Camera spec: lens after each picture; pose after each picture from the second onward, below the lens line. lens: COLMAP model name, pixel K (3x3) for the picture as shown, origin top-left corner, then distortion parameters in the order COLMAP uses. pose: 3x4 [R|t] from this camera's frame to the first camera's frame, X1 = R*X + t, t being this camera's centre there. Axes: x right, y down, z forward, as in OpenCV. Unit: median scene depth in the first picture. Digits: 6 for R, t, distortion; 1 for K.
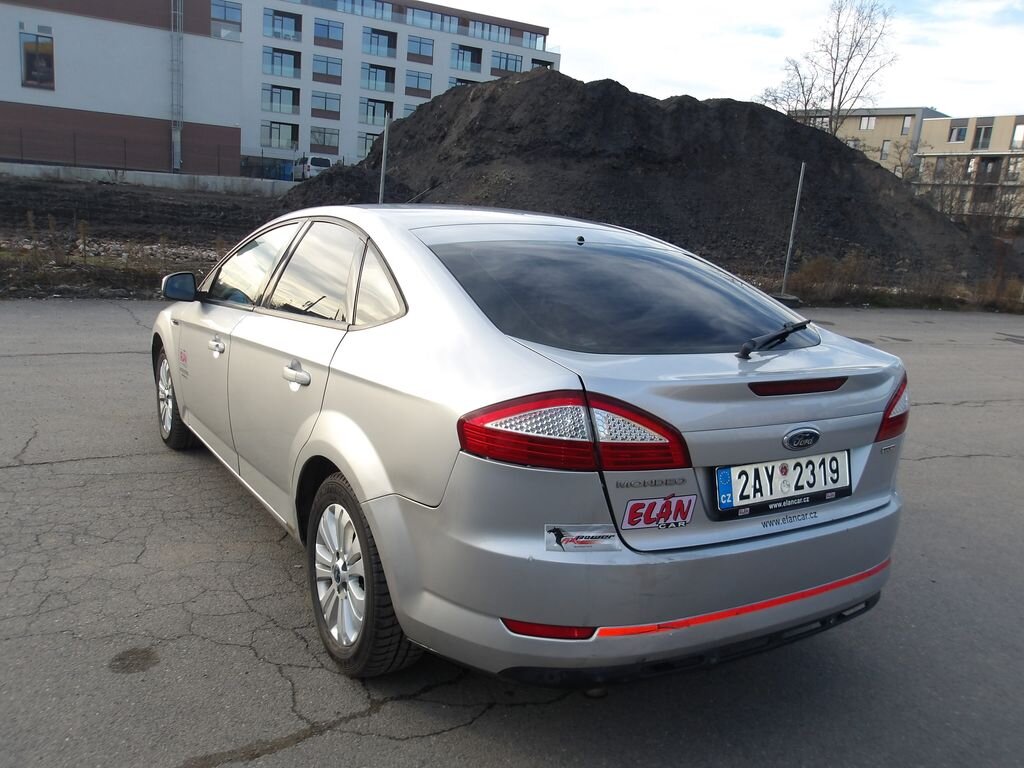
lens RADIAL K [[858.8, 0, 511.9], [0, 858.8, 384.0], [0, 0, 1]] dist [0.014394, 0.005940]
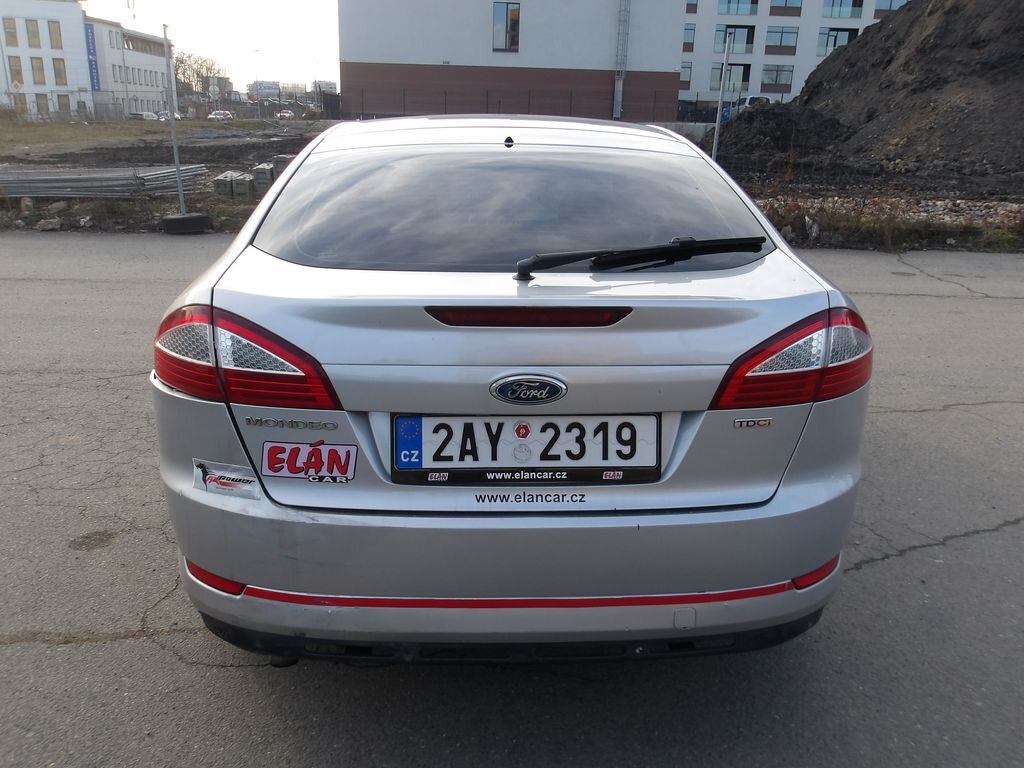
lens RADIAL K [[858.8, 0, 511.9], [0, 858.8, 384.0], [0, 0, 1]] dist [0.014394, 0.005940]
pose [[0.874235, 0.082154, -0.478502, 0.645187], [-0.053632, 0.995889, 0.072997, 0.006586], [0.482532, -0.038154, 0.875047, 0.344594]]
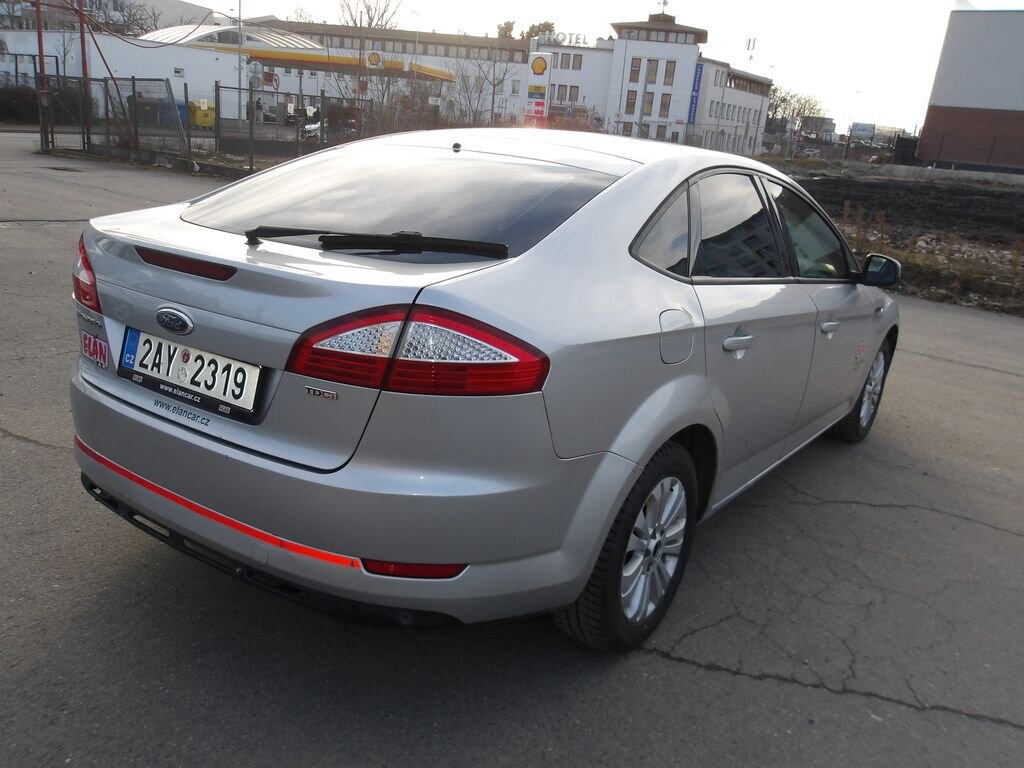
lens RADIAL K [[902.3, 0, 548.2], [0, 902.3, 385.1], [0, 0, 1]] dist [-0.054704, 0.000093]
pose [[0.418893, 0.206262, -0.884299, 1.301985], [-0.239580, 0.964456, 0.111469, -0.068637], [0.875859, 0.165166, 0.453421, 0.893106]]
